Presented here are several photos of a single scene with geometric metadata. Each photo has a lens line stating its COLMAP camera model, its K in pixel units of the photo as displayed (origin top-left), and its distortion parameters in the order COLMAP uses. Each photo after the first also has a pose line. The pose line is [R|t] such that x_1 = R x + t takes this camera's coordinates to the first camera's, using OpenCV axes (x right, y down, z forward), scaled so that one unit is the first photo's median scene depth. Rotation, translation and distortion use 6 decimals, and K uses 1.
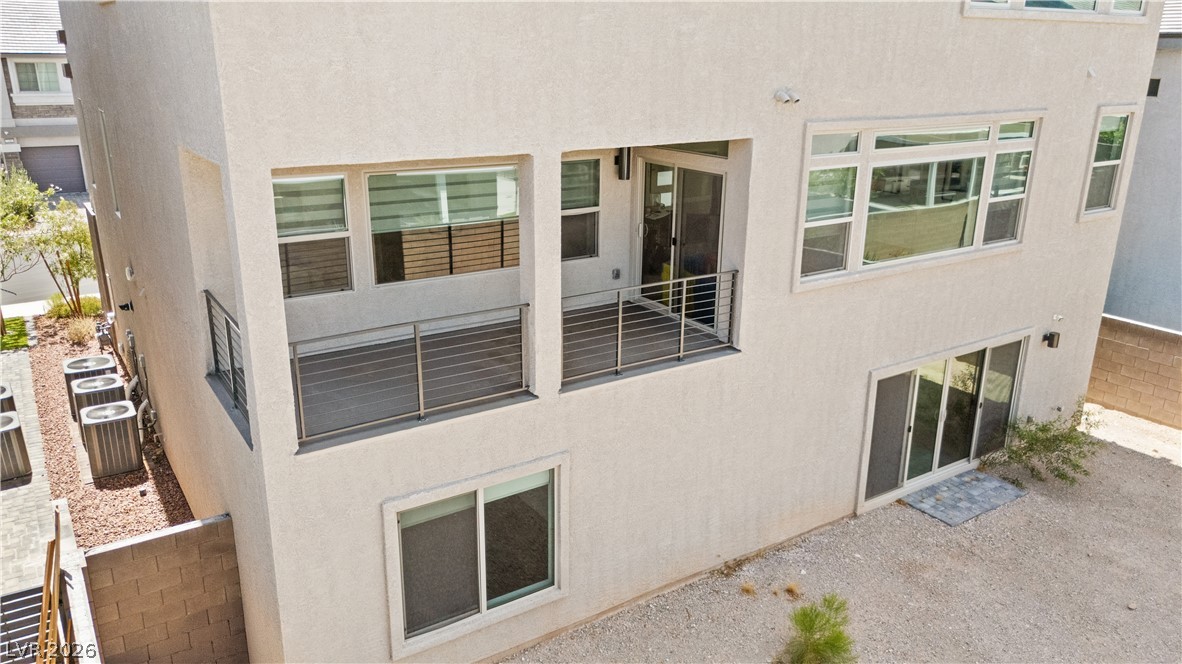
lens RADIAL K [[875.5, 0, 591.1], [0, 875.5, 321.9], [0, 0, 1]] dist [0.063273, -0.053269]
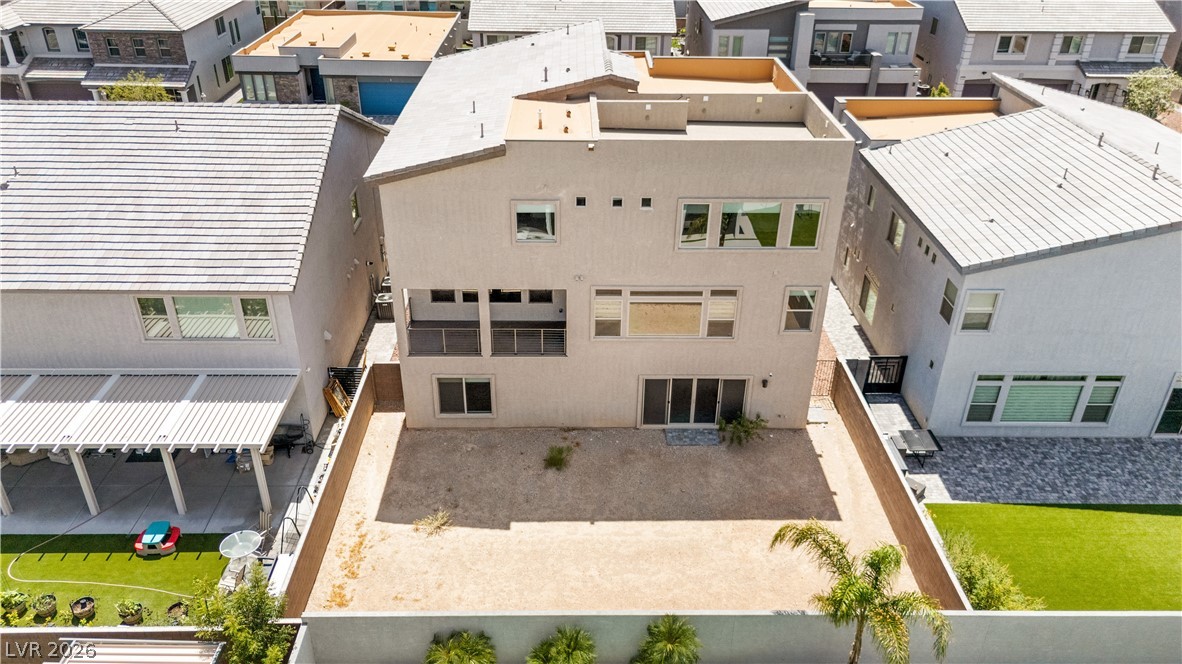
lens RADIAL K [[875.5, 0, 591.1], [0, 875.5, 321.9], [0, 0, 1]] dist [0.063273, -0.053269]
pose [[0.842123, 0.261212, -0.471802, 1.297946], [-0.160610, 0.956645, 0.242969, -0.649322], [0.514814, -0.128833, 0.847566, -1.110002]]
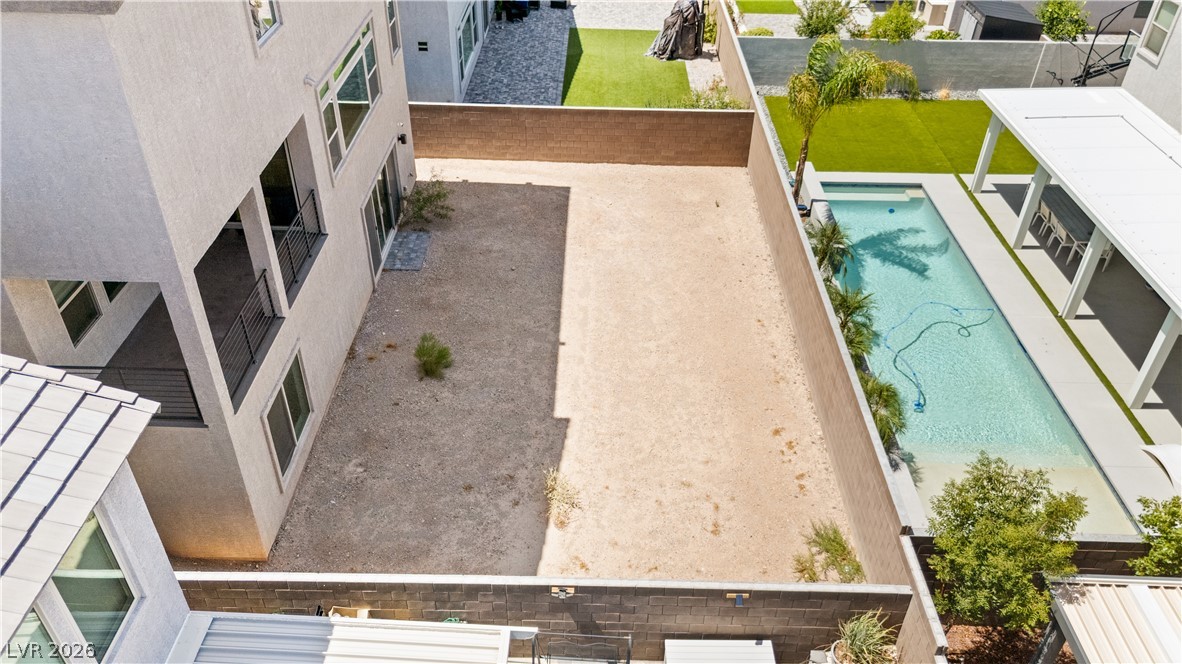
lens RADIAL K [[875.5, 0, 591.1], [0, 875.5, 321.9], [0, 0, 1]] dist [0.063273, -0.053269]
pose [[0.563273, -0.483607, 0.669961, -0.626323], [0.232406, 0.870819, 0.433199, -0.361002], [-0.792913, -0.088307, 0.602902, -0.333286]]
